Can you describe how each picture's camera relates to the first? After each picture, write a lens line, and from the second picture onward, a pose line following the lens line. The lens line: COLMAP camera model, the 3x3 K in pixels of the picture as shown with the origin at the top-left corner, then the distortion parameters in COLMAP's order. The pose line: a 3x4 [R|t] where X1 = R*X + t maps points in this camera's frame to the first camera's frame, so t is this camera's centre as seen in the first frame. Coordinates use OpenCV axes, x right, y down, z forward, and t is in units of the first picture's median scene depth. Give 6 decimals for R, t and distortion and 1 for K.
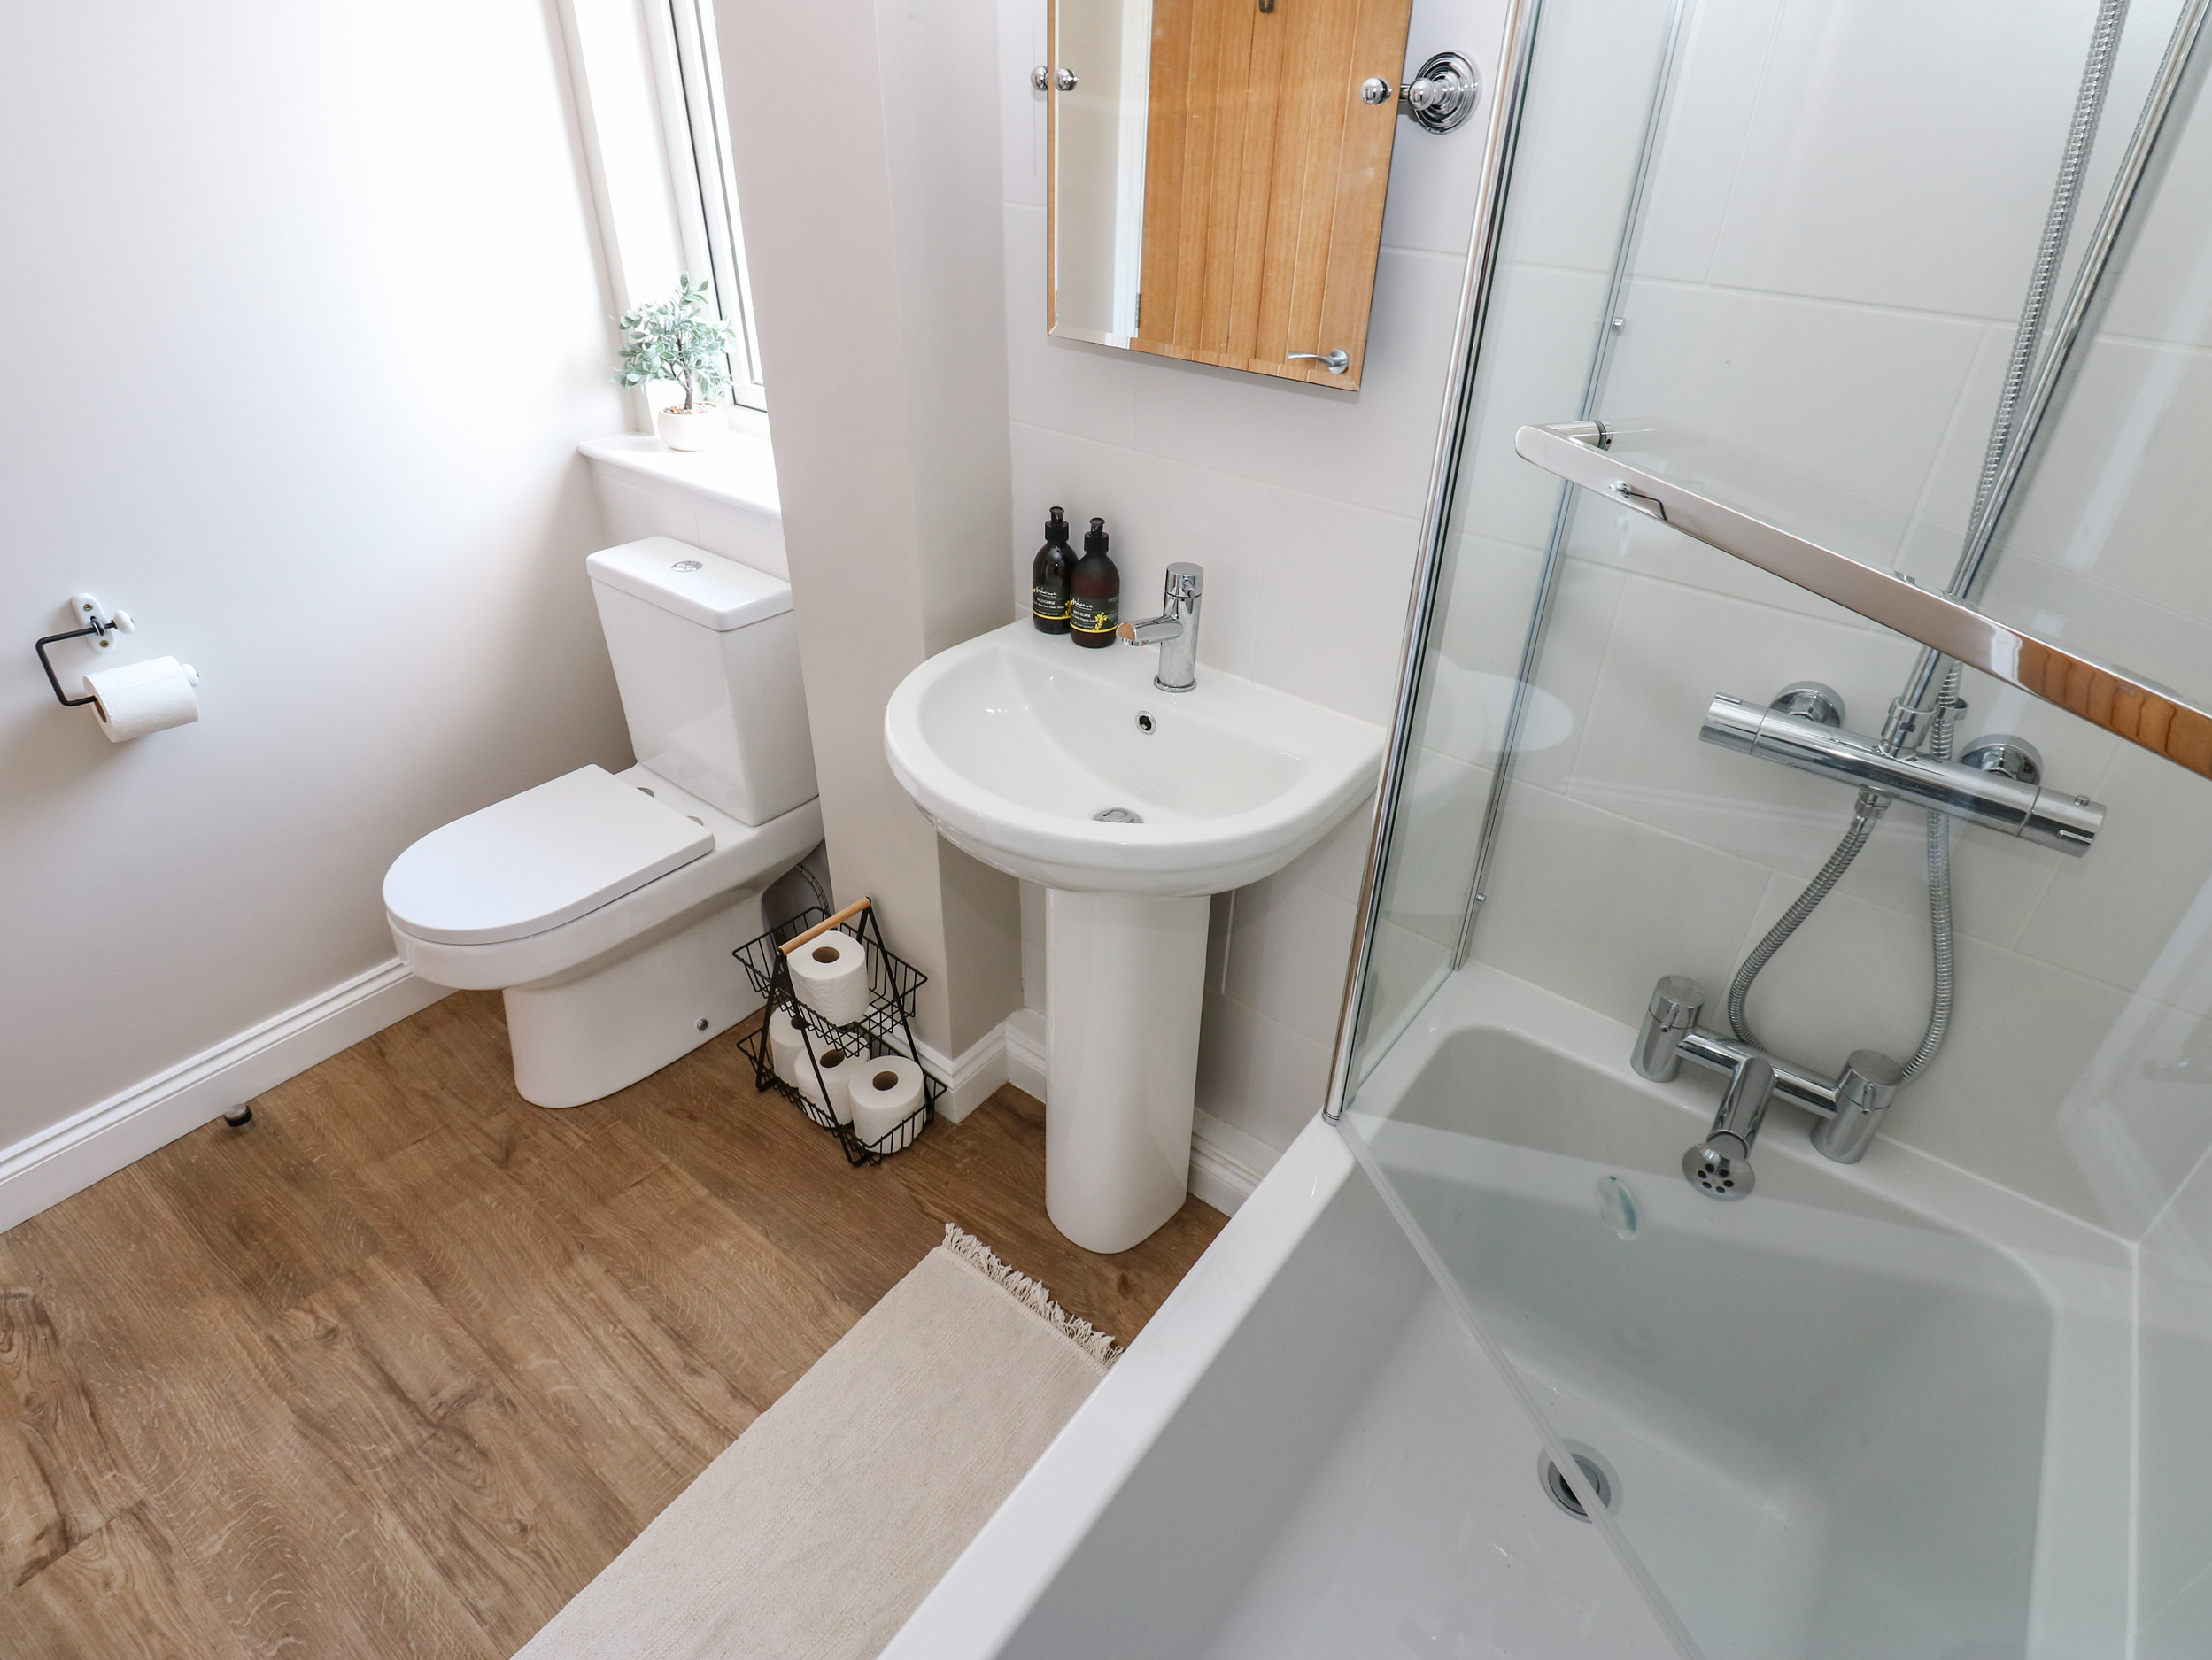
lens RADIAL K [[1162.2, 0, 1111.8], [0, 1162.2, 810.7], [0, 0, 1]] dist [-0.000574, -0.000413]
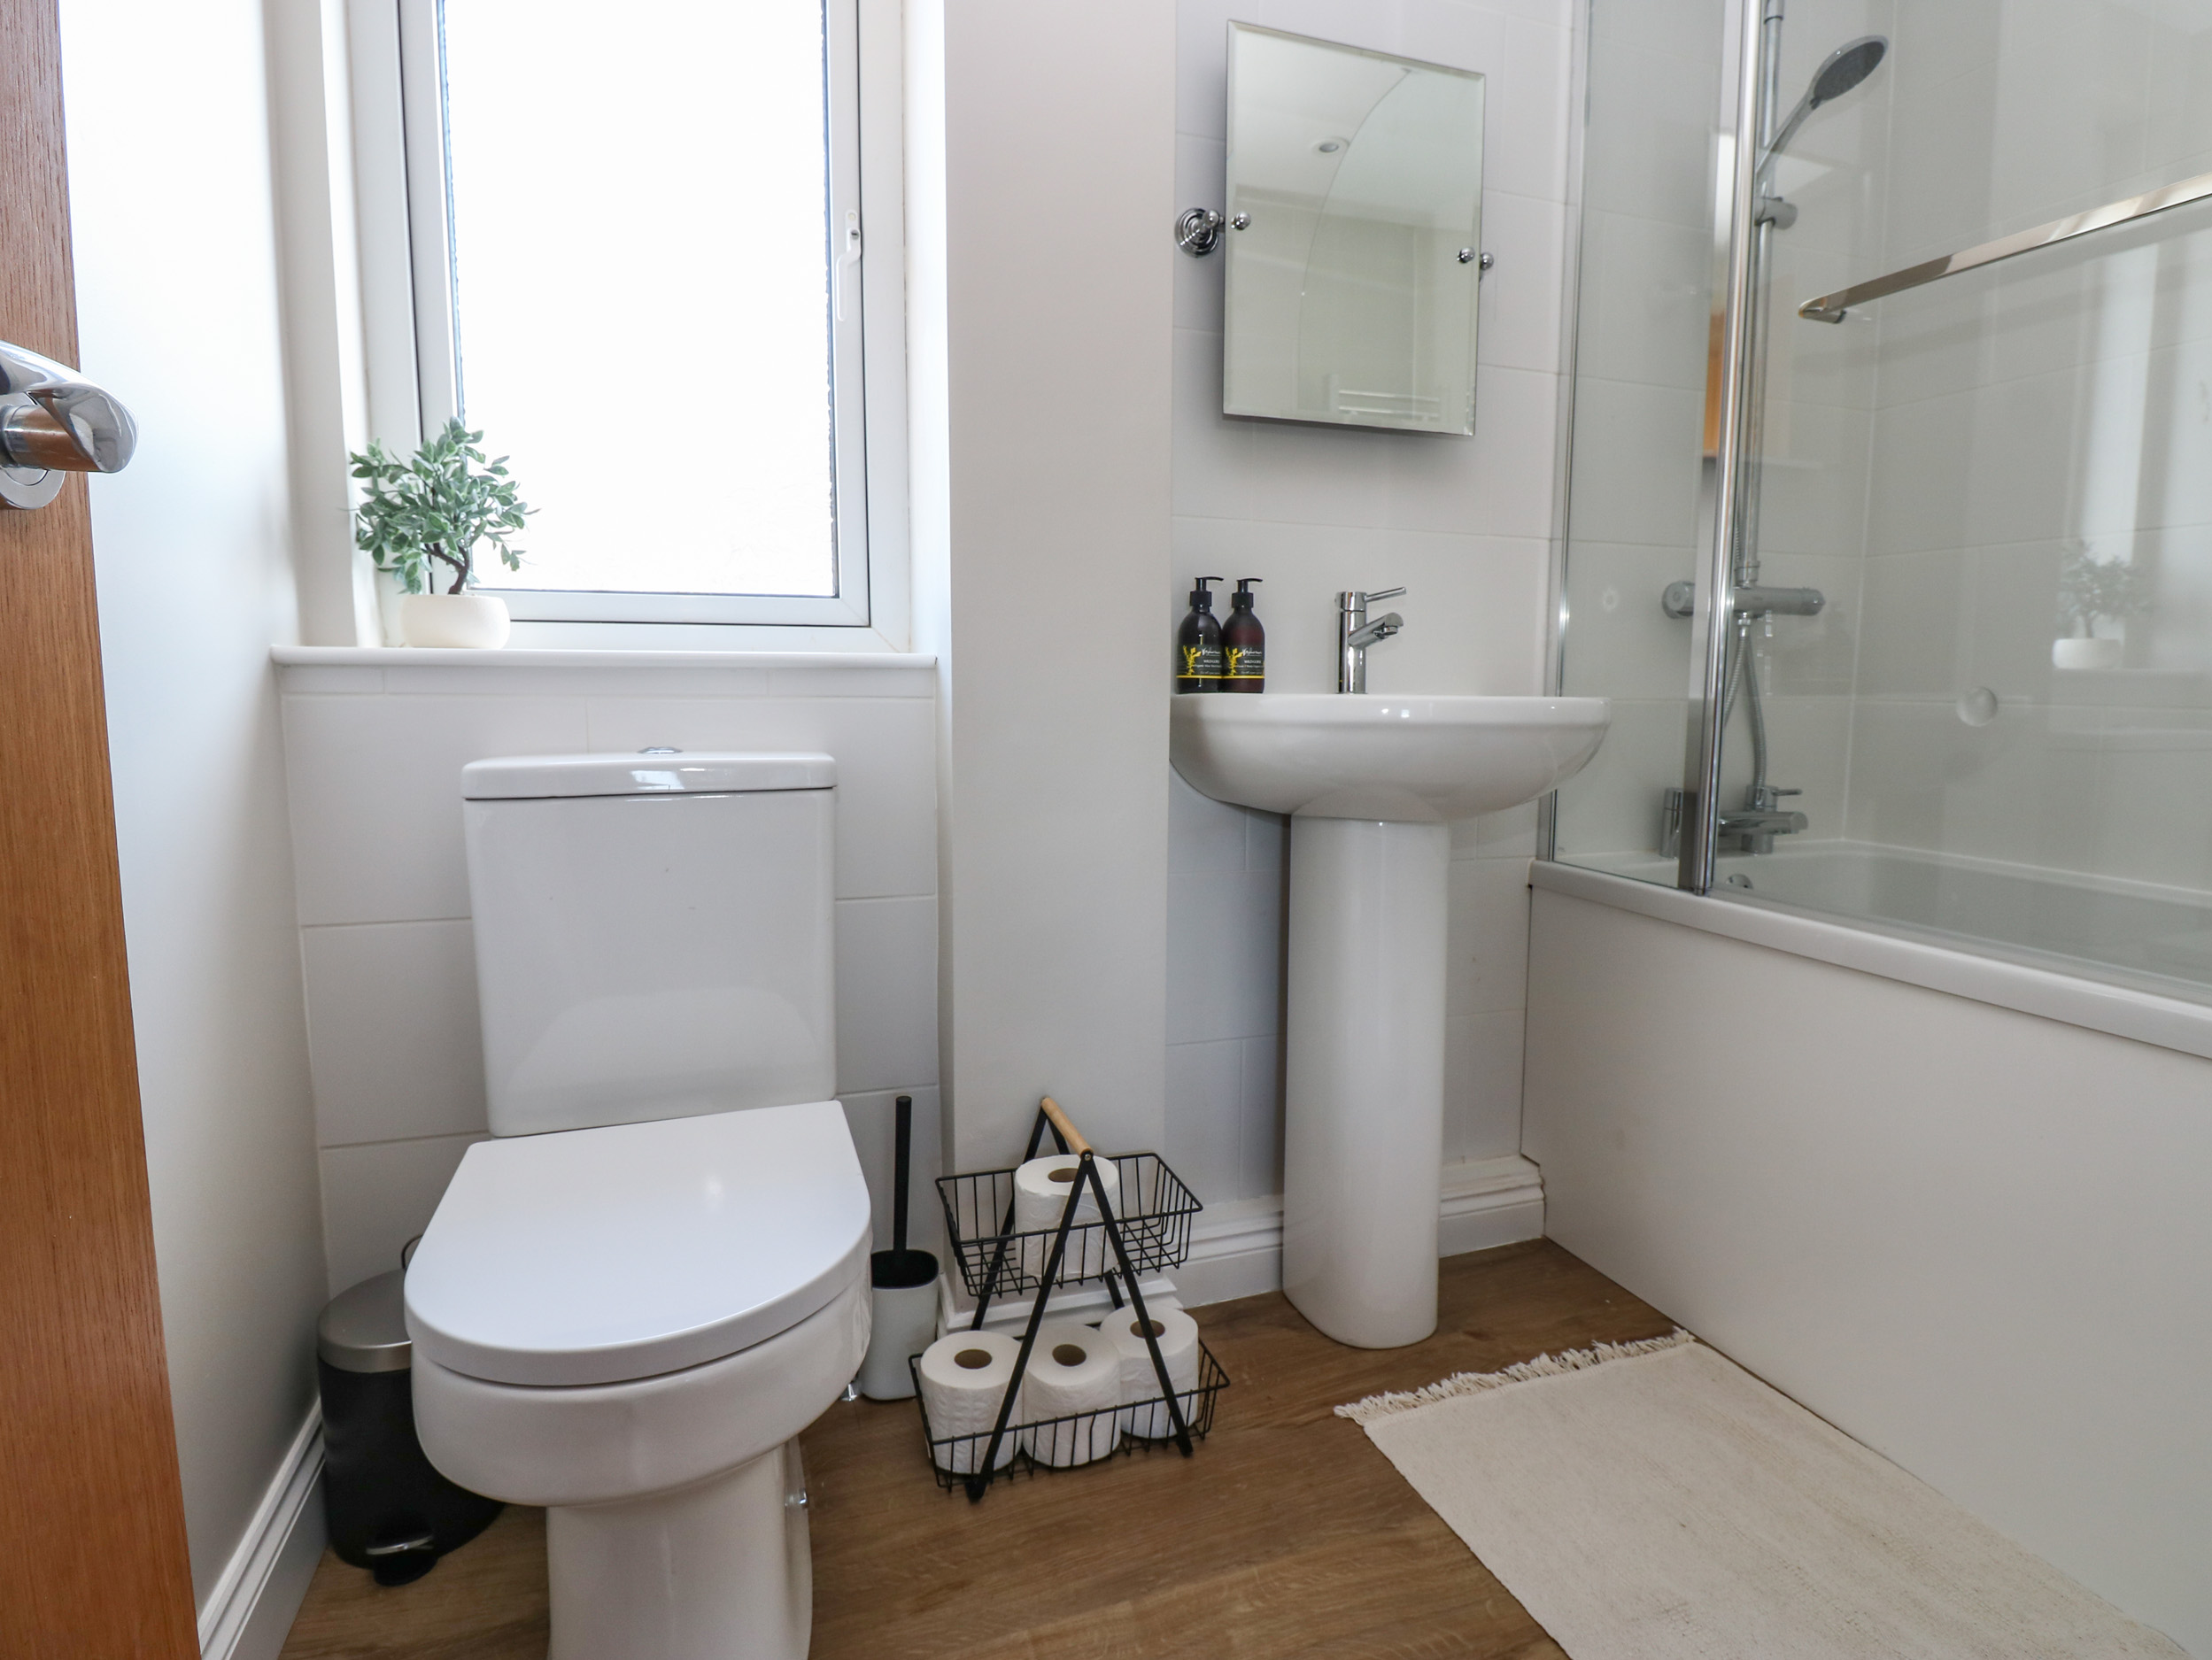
lens RADIAL K [[1162.2, 0, 1117.7], [0, 1162.2, 823.1], [0, 0, 1]] dist [-0.000574, -0.000413]
pose [[0.535163, -0.116816, 0.836633, -0.882341], [0.462213, 0.869479, -0.174259, 0.078269], [-0.707078, 0.479960, 0.519307, 0.520204]]
